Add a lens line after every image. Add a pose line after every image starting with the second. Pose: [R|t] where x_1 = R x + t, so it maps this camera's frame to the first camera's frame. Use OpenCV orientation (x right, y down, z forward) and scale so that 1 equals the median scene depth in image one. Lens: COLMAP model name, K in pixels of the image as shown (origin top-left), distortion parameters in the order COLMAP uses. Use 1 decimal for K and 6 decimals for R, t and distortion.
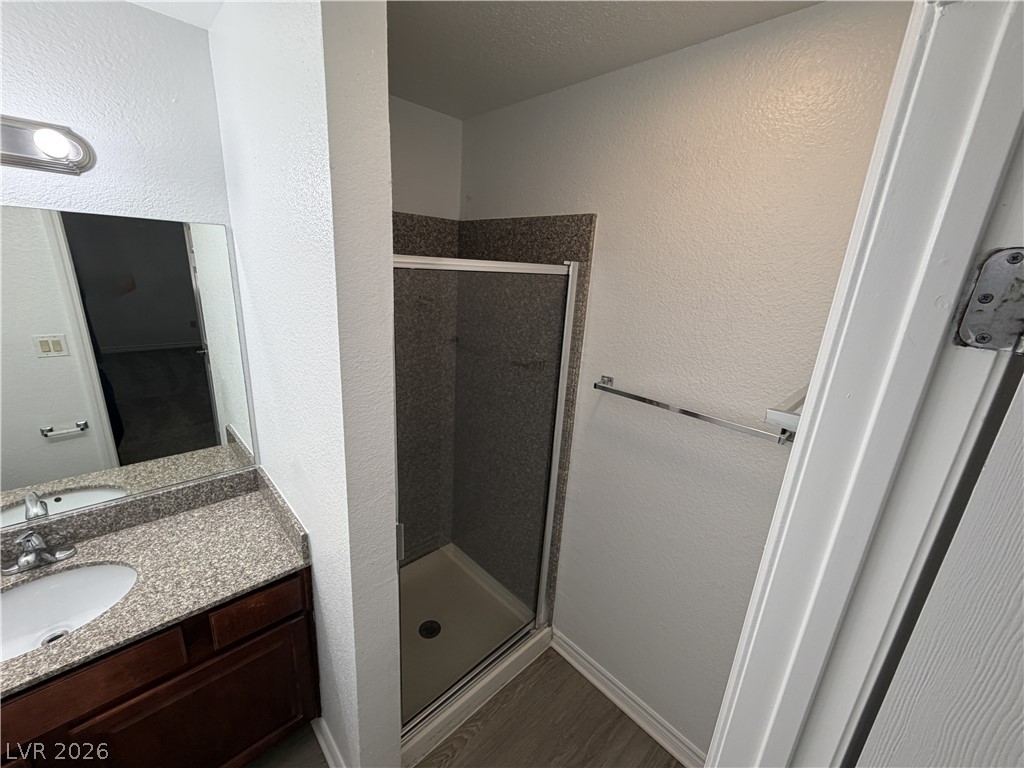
lens RADIAL K [[408.7, 0, 510.1], [0, 408.7, 383.5], [0, 0, 1]] dist [0.001697, -0.000056]
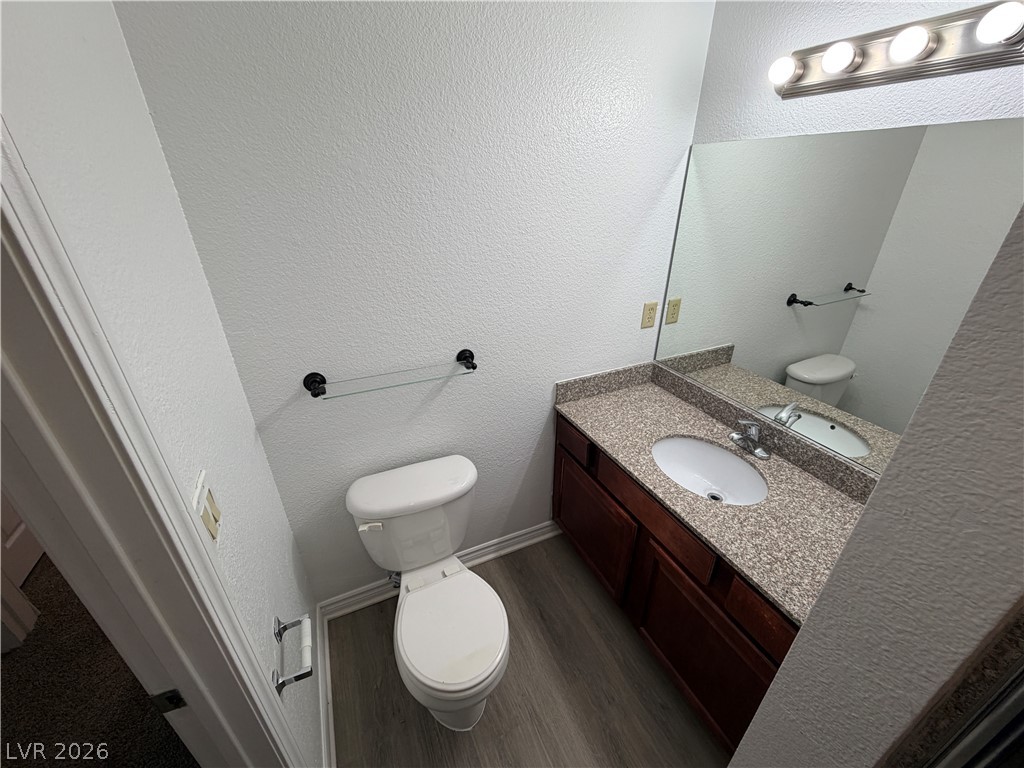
lens RADIAL K [[408.7, 0, 510.1], [0, 408.7, 383.5], [0, 0, 1]] dist [0.001697, -0.000056]
pose [[-0.318308, 0.374632, -0.870822, 0.081529], [-0.289127, 0.836469, 0.465537, -0.087440], [0.902821, 0.399962, -0.157938, 0.446629]]
